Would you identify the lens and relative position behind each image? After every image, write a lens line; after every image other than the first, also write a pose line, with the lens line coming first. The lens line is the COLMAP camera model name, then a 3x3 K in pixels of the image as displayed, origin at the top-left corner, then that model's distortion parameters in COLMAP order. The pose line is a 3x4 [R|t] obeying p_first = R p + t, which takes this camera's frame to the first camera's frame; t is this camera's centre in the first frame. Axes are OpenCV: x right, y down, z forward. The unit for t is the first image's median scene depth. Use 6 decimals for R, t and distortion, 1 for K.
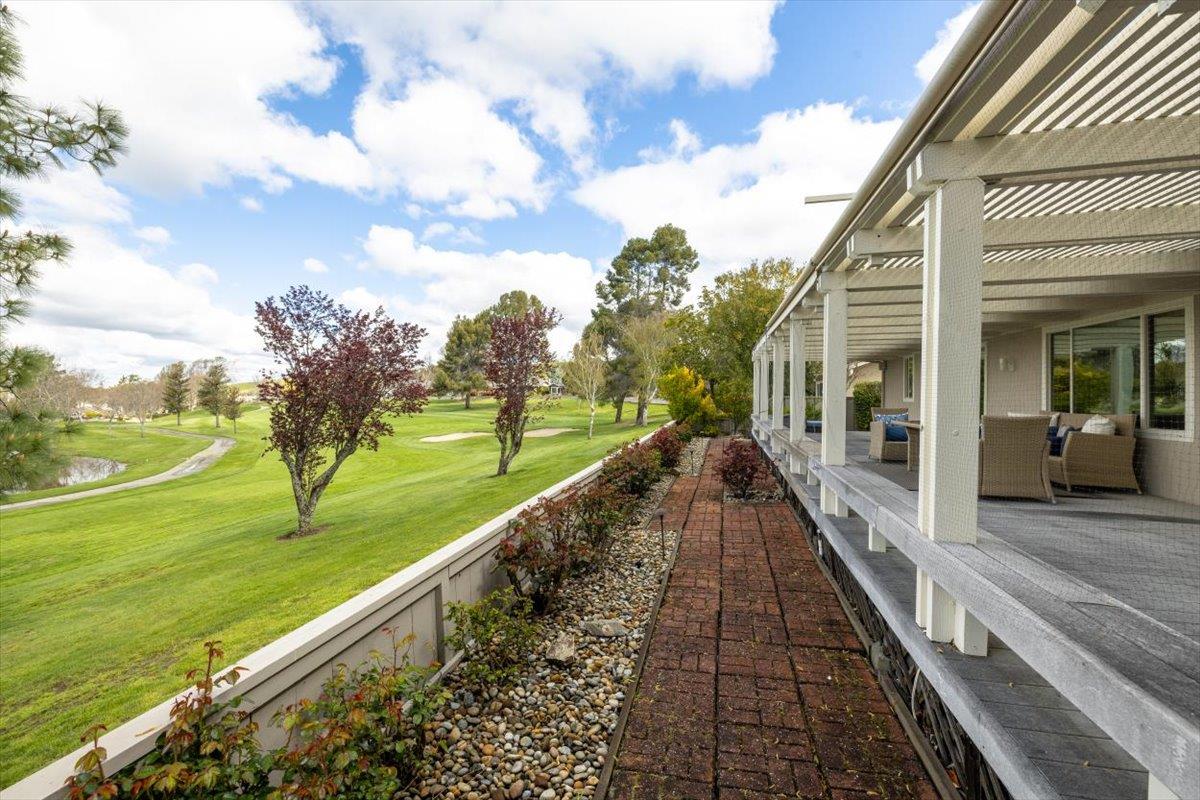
lens RADIAL K [[505.5, 0, 619.3], [0, 505.5, 393.4], [0, 0, 1]] dist [-0.004001, -0.000778]
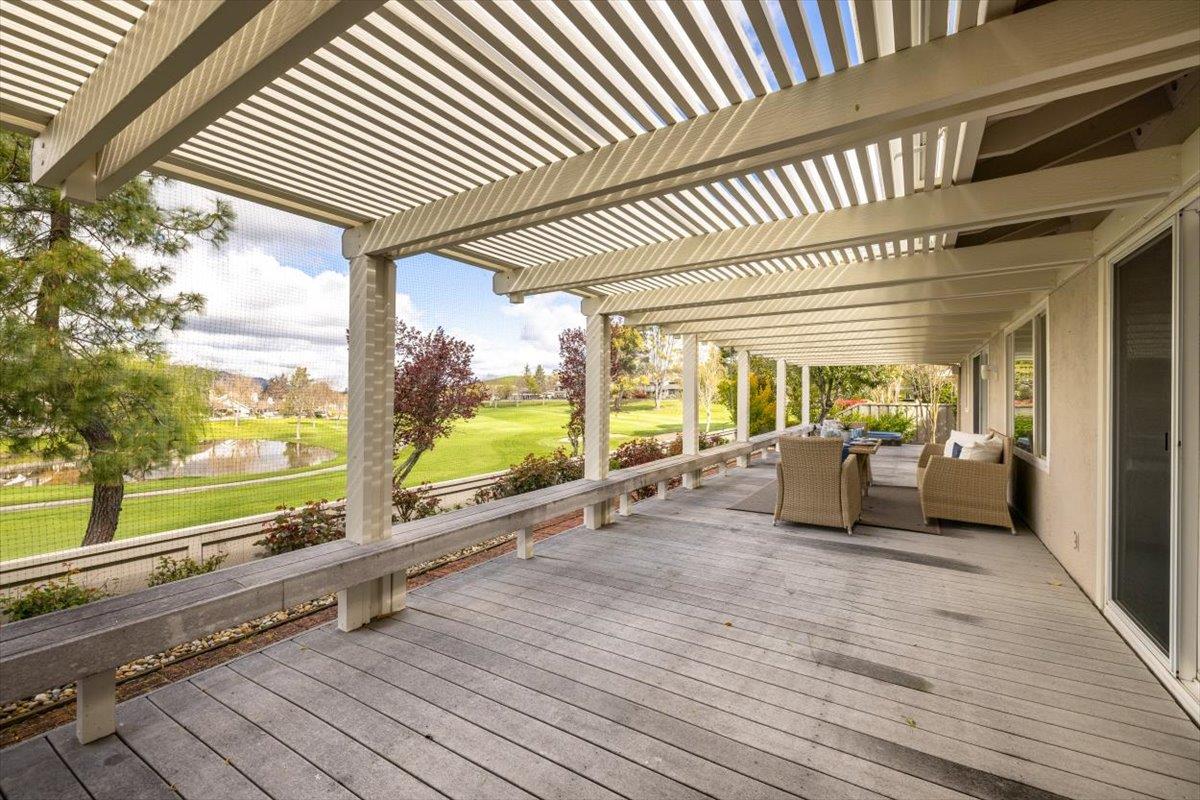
lens RADIAL K [[505.5, 0, 619.3], [0, 505.5, 393.4], [0, 0, 1]] dist [-0.004001, -0.000778]
pose [[0.950365, -0.001217, -0.311136, 0.494422], [-0.000206, 0.999990, -0.004542, -0.020612], [0.311138, 0.004381, 0.950355, 0.003803]]
